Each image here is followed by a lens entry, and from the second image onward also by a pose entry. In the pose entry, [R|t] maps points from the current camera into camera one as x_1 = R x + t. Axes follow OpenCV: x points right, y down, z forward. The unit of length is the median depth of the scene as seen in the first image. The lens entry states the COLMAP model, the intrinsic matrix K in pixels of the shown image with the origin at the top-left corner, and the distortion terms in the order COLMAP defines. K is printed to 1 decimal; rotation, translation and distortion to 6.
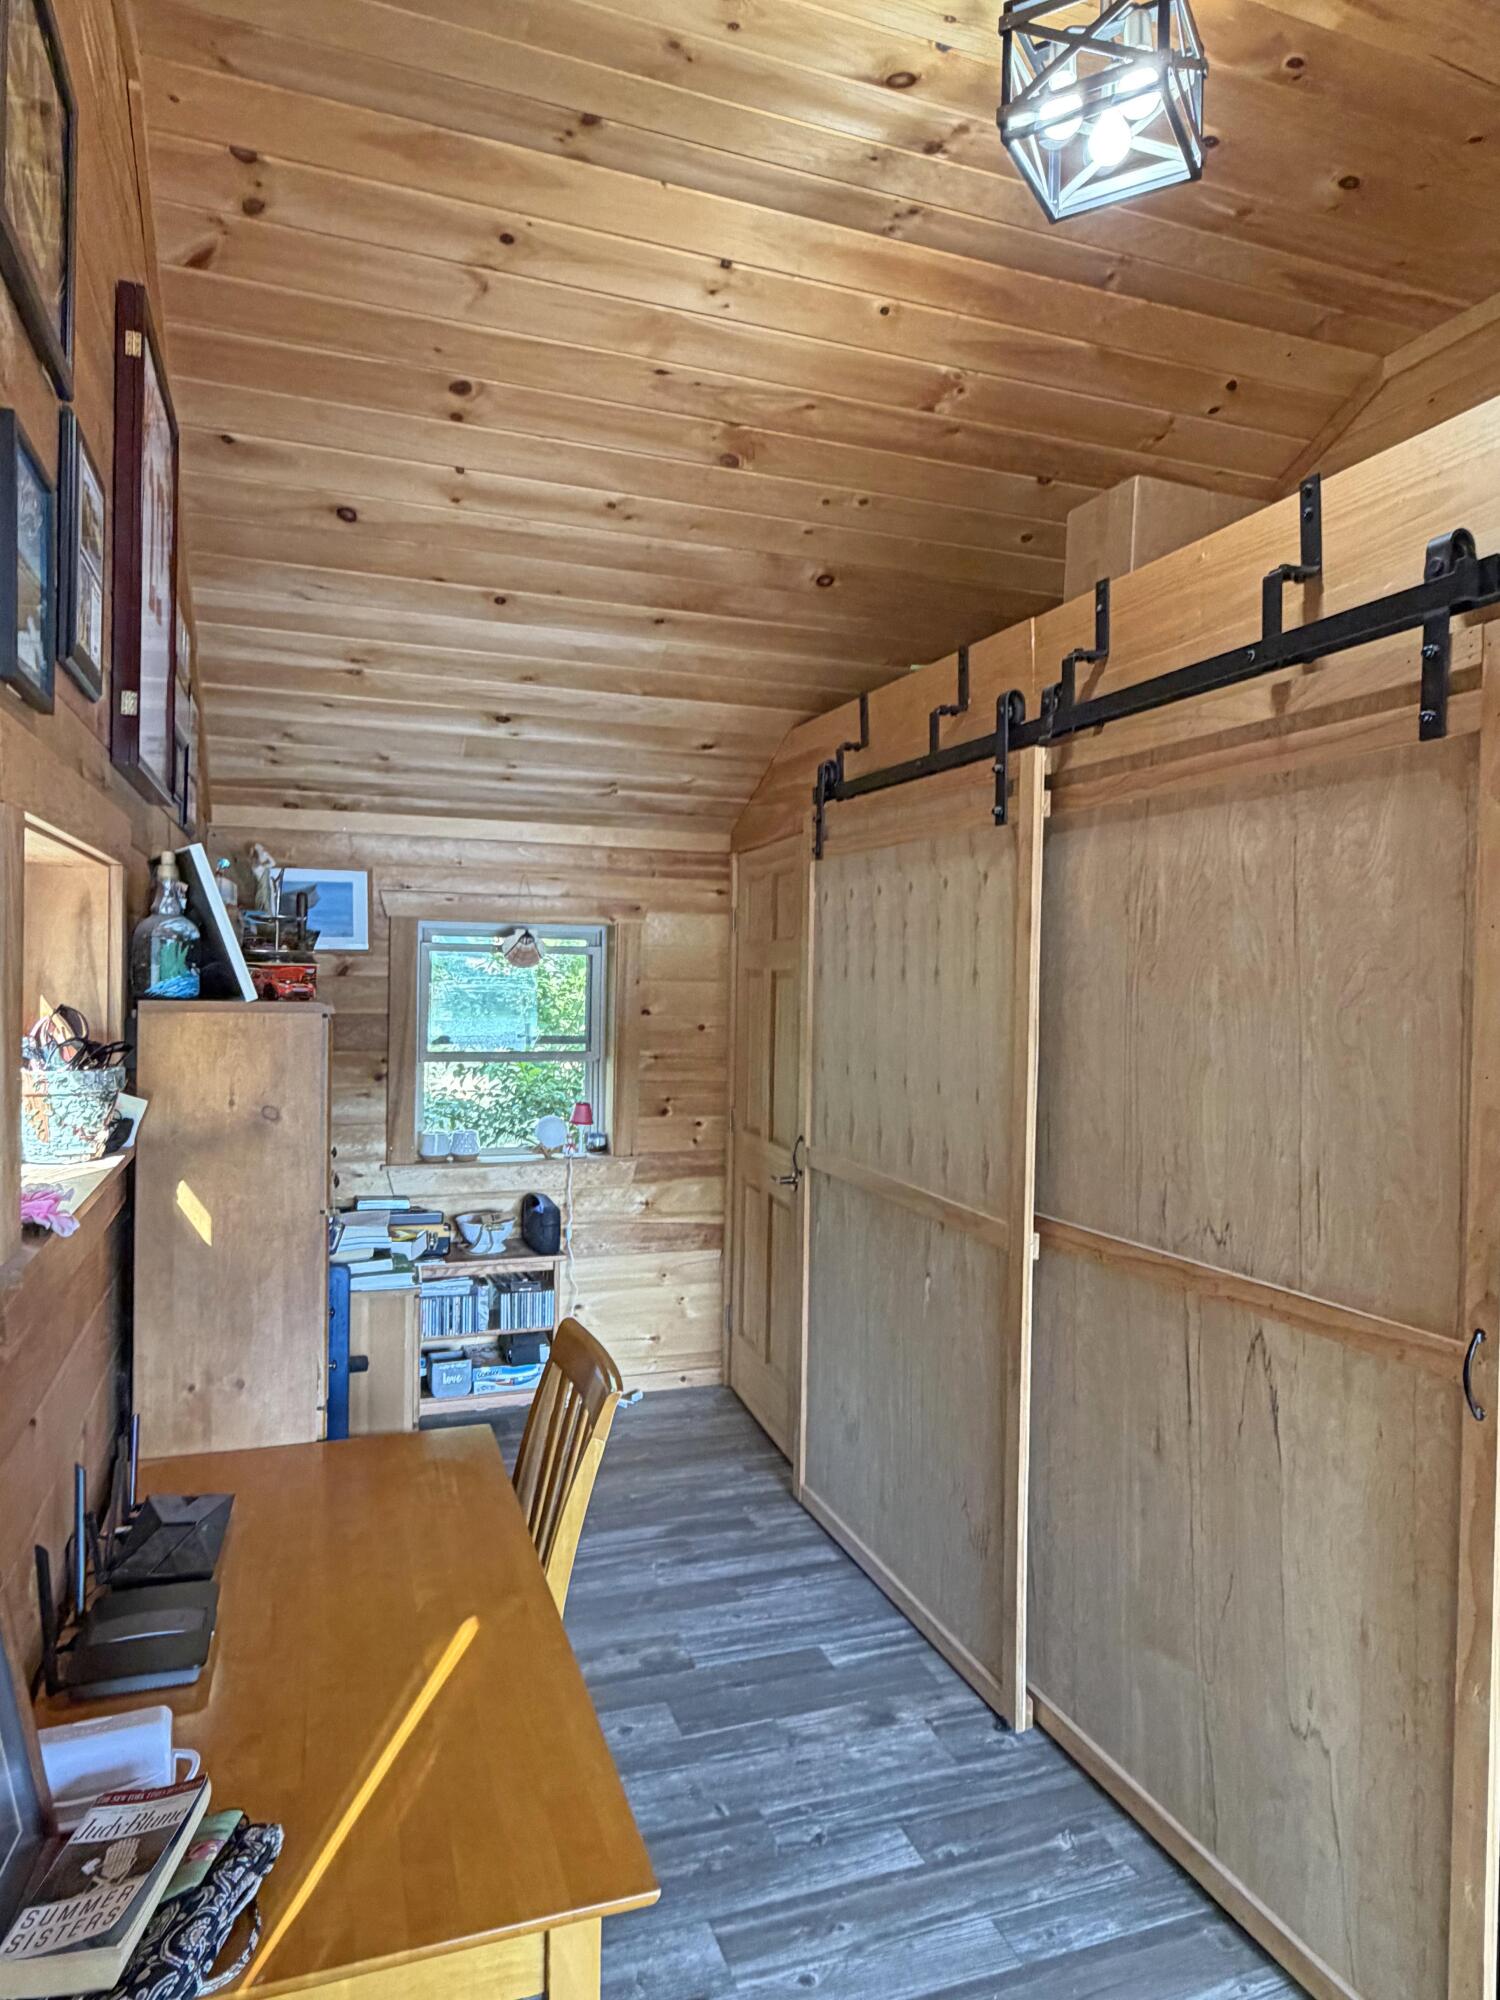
lens RADIAL K [[1226.8, 0, 750.0], [0, 1226.8, 1000.0], [0, 0, 1]] dist [0.004907, 0.002634]
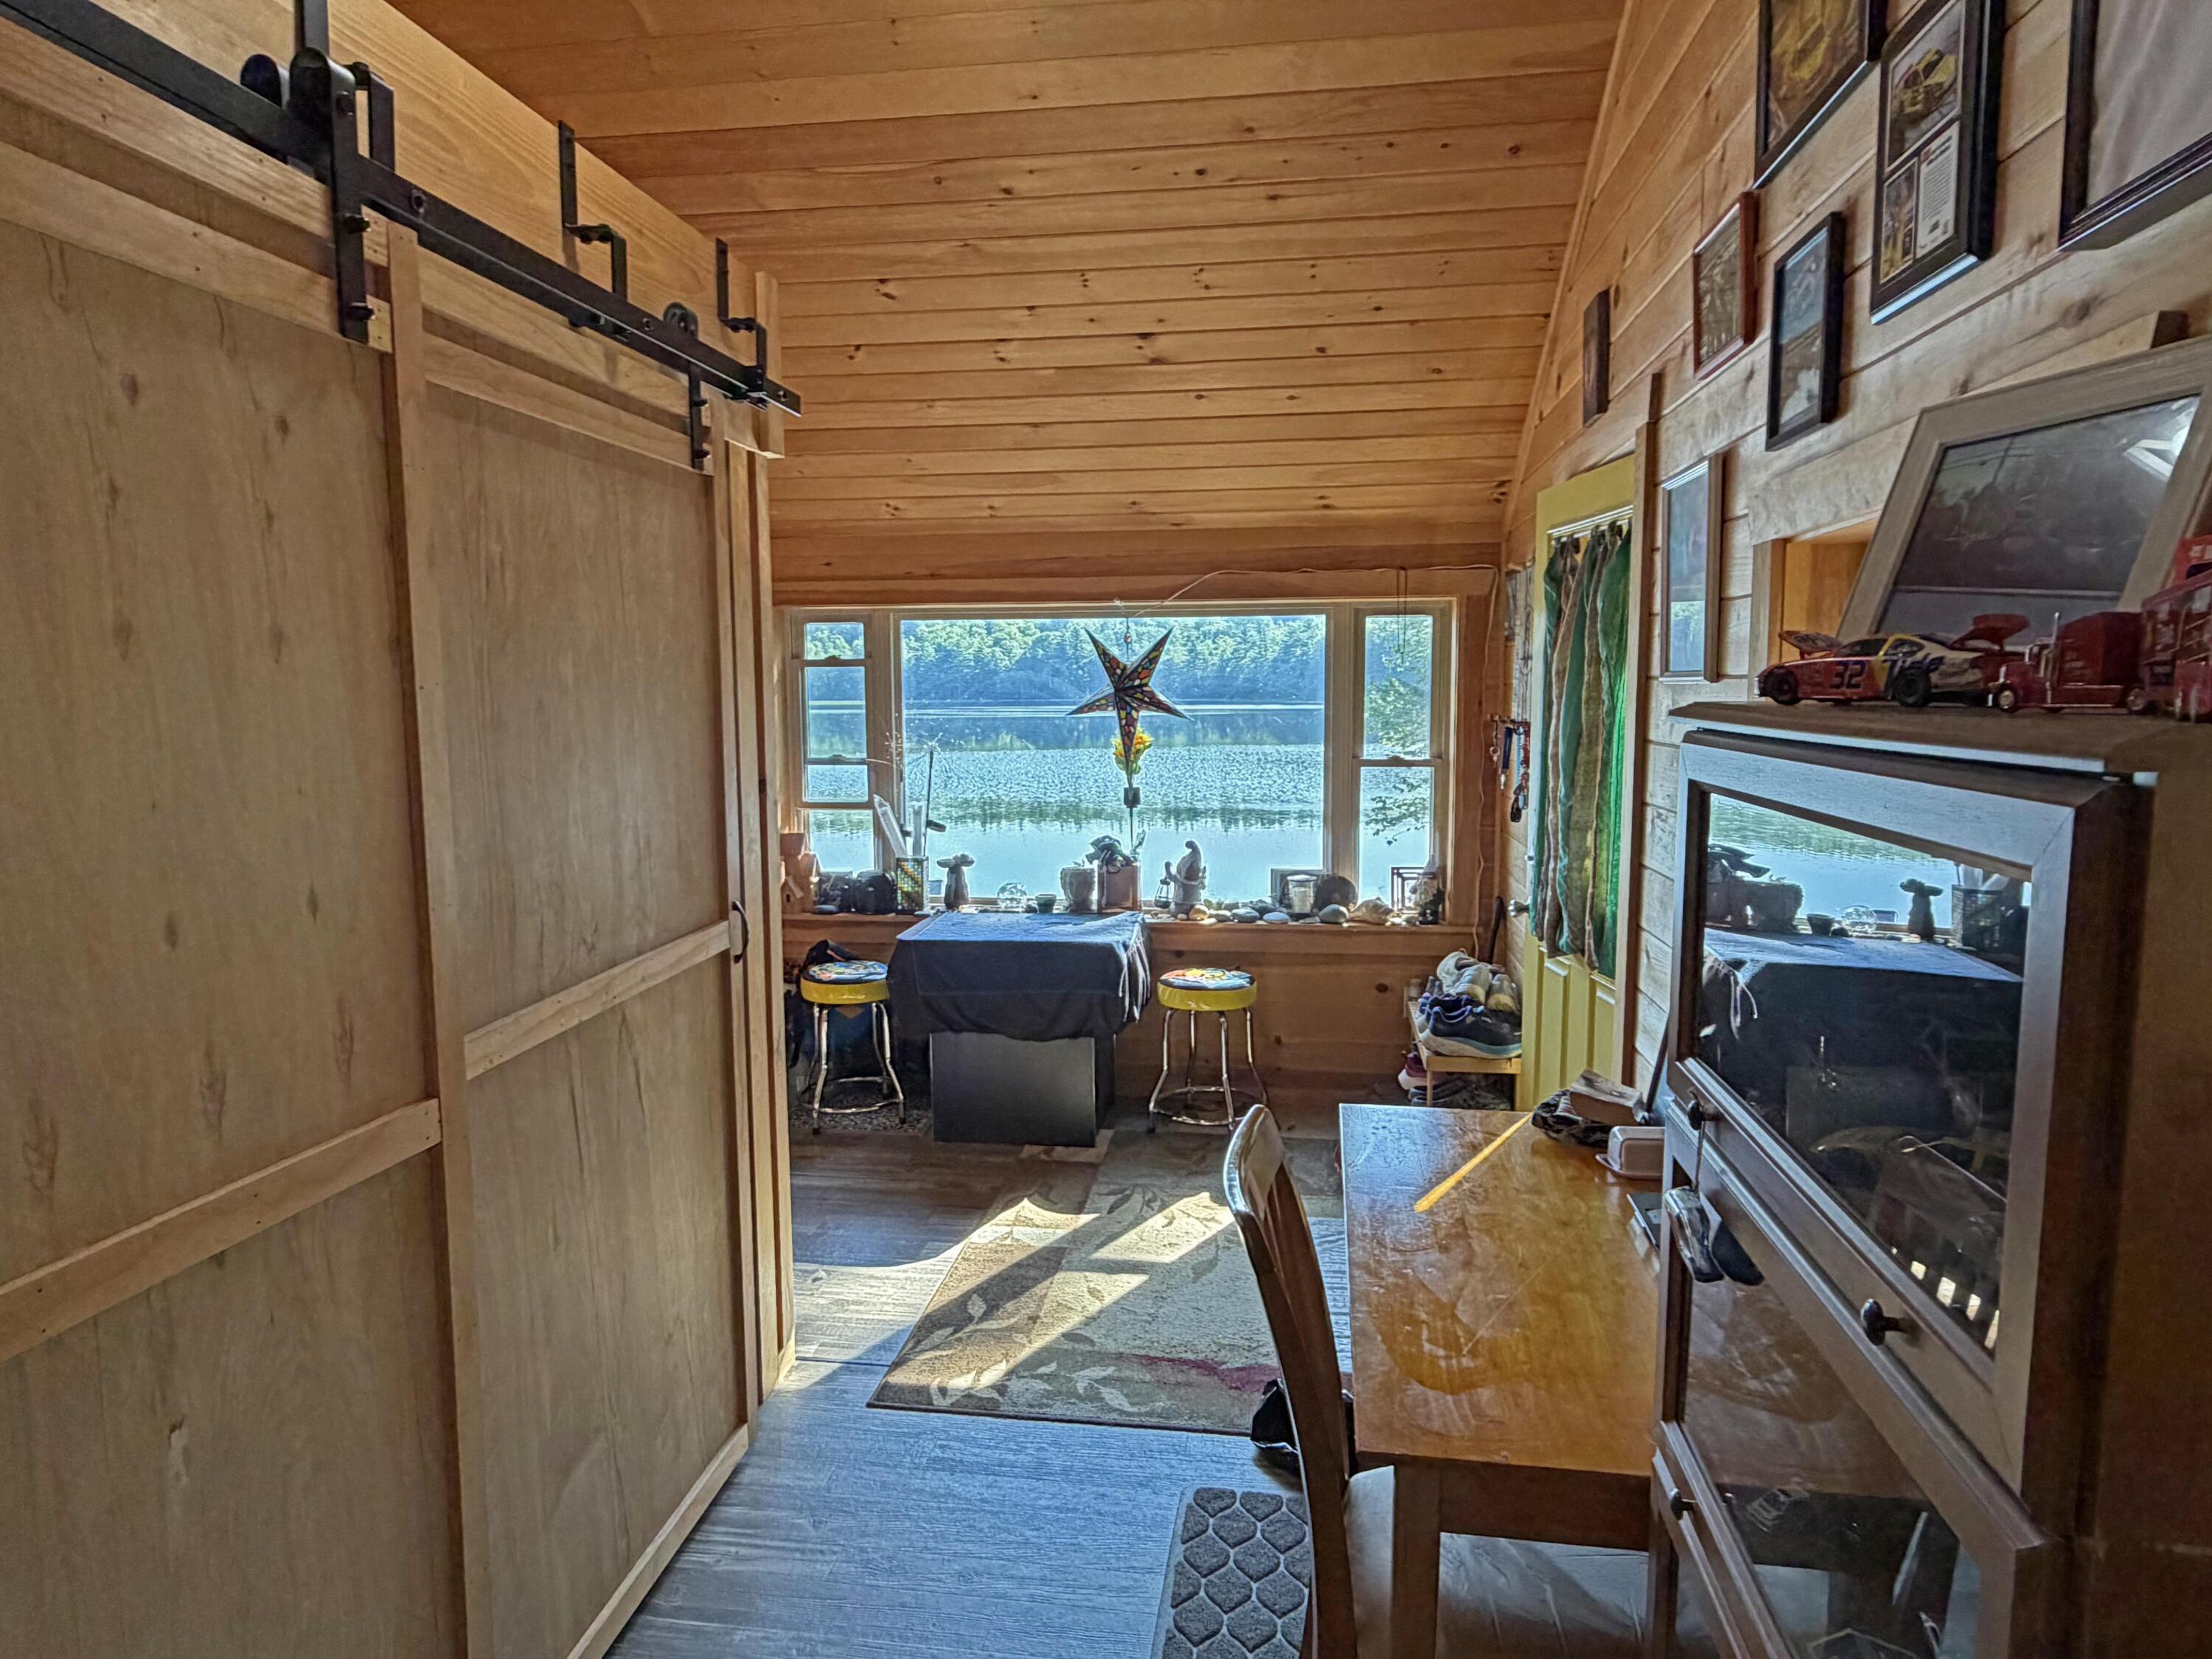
lens RADIAL K [[1356.9, 0, 1106.0], [0, 1356.9, 829.5], [0, 0, 1]] dist [0.004907, 0.002634]
pose [[-0.879369, -0.068906, 0.471128, -0.324810], [-0.002602, 0.990154, 0.139961, -0.023798], [-0.476133, 0.121852, -0.870890, 1.313041]]
